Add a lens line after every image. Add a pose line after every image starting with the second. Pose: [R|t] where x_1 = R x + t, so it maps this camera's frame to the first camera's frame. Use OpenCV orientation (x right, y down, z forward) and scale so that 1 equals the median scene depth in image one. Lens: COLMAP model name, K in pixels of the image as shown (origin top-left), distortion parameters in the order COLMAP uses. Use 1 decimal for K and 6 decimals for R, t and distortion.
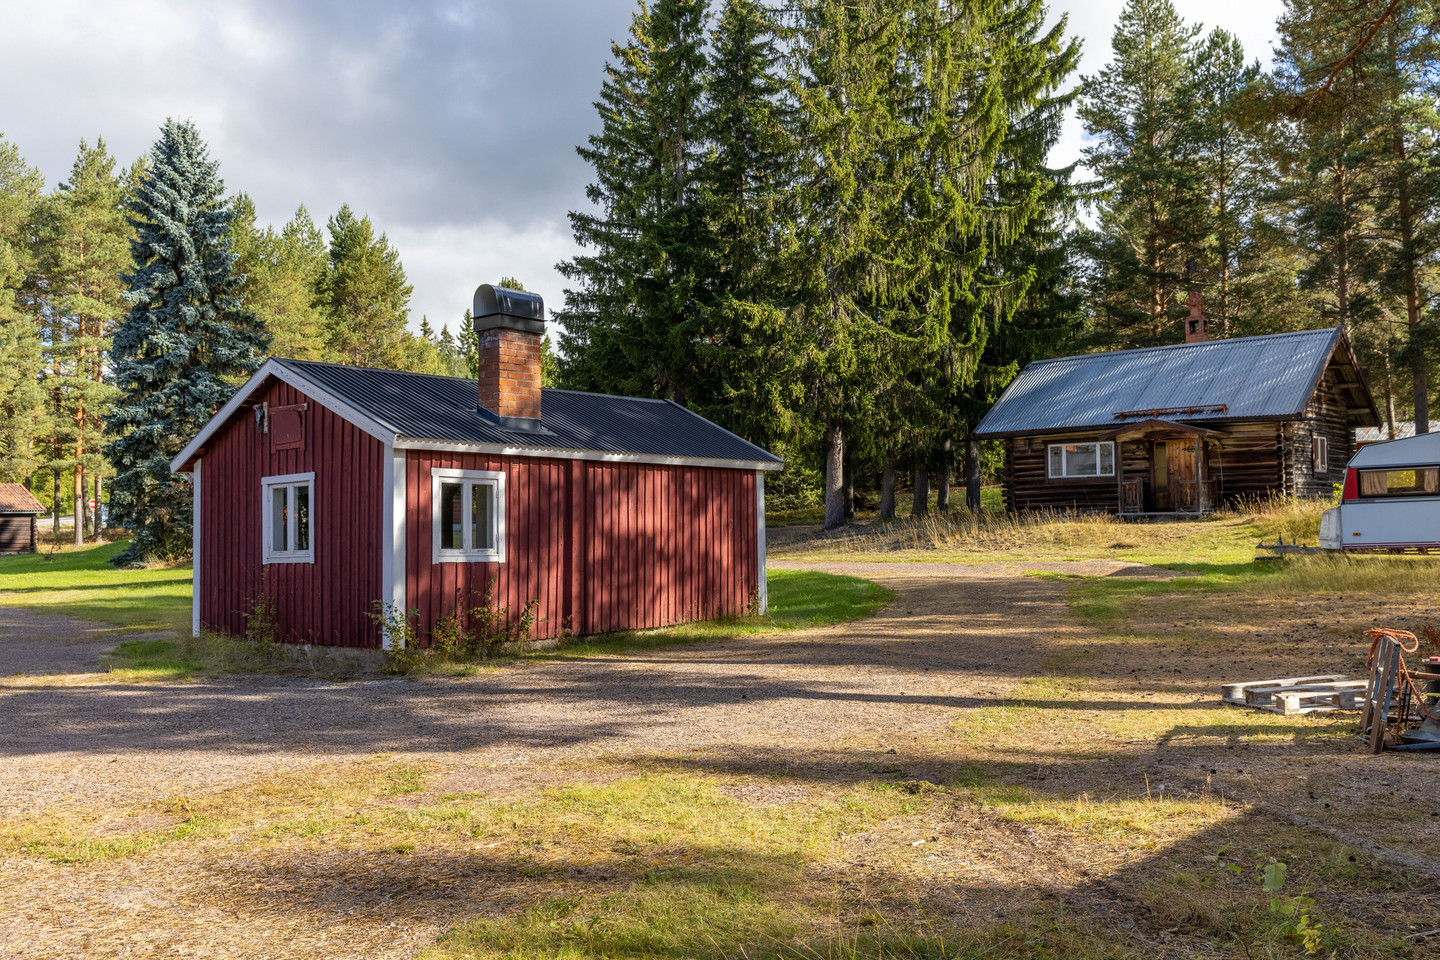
lens RADIAL K [[1355.3, 0, 719.8], [0, 1355.3, 480.1], [0, 0, 1]] dist [-0.014121, 0.000000]
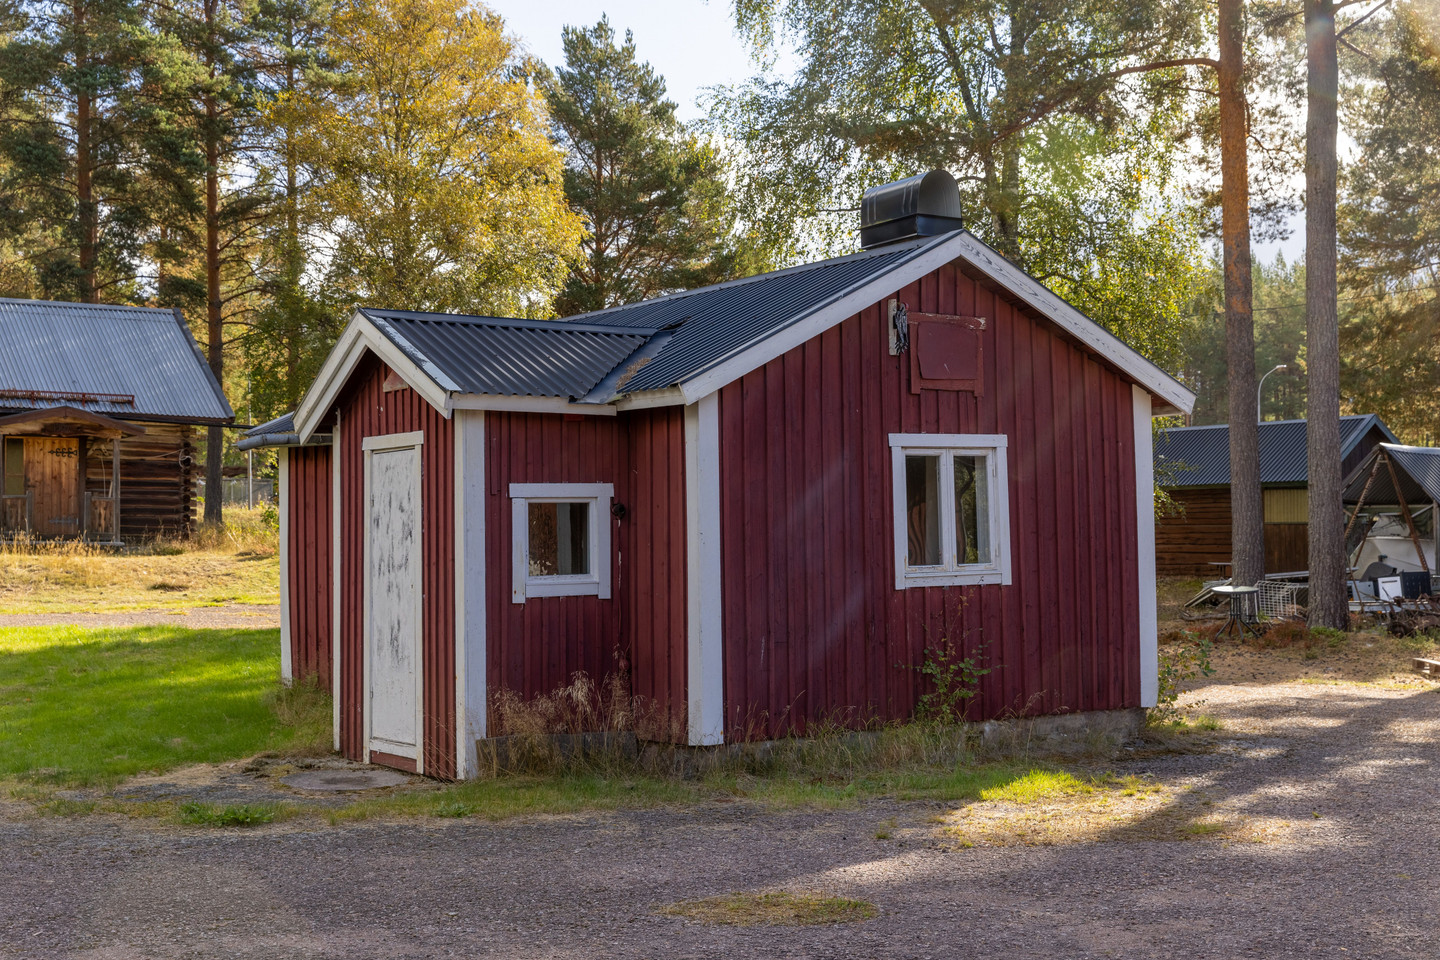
lens RADIAL K [[1928.8, 0, 721.0], [0, 1928.8, 480.0], [0, 0, 1]] dist [0.027215, 0.000000]
pose [[0.283373, 0.053904, 0.957494, -0.515118], [-0.034031, 0.998355, -0.046133, 0.025986], [-0.958406, -0.019512, 0.284741, 0.385773]]
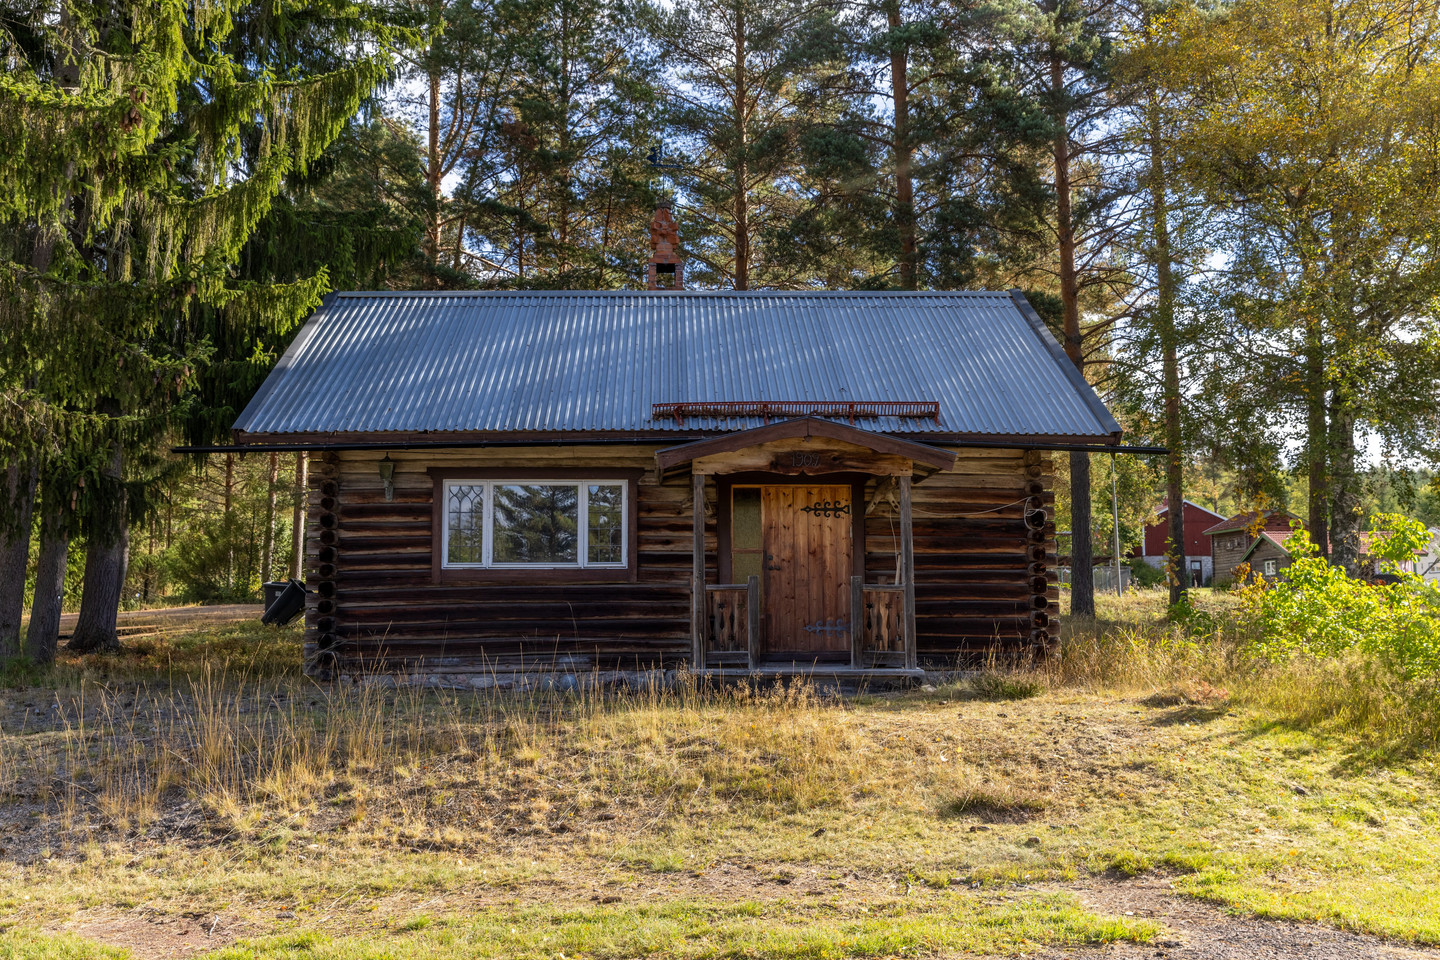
lens RADIAL K [[1275.6, 0, 720.9], [0, 1275.6, 483.0], [0, 0, 1]] dist [0.005014, 0.002697]
pose [[0.727807, 0.088267, 0.680077, 0.062645], [-0.027613, 0.994650, -0.099544, 0.008382], [-0.685225, 0.053670, 0.726351, 0.740376]]
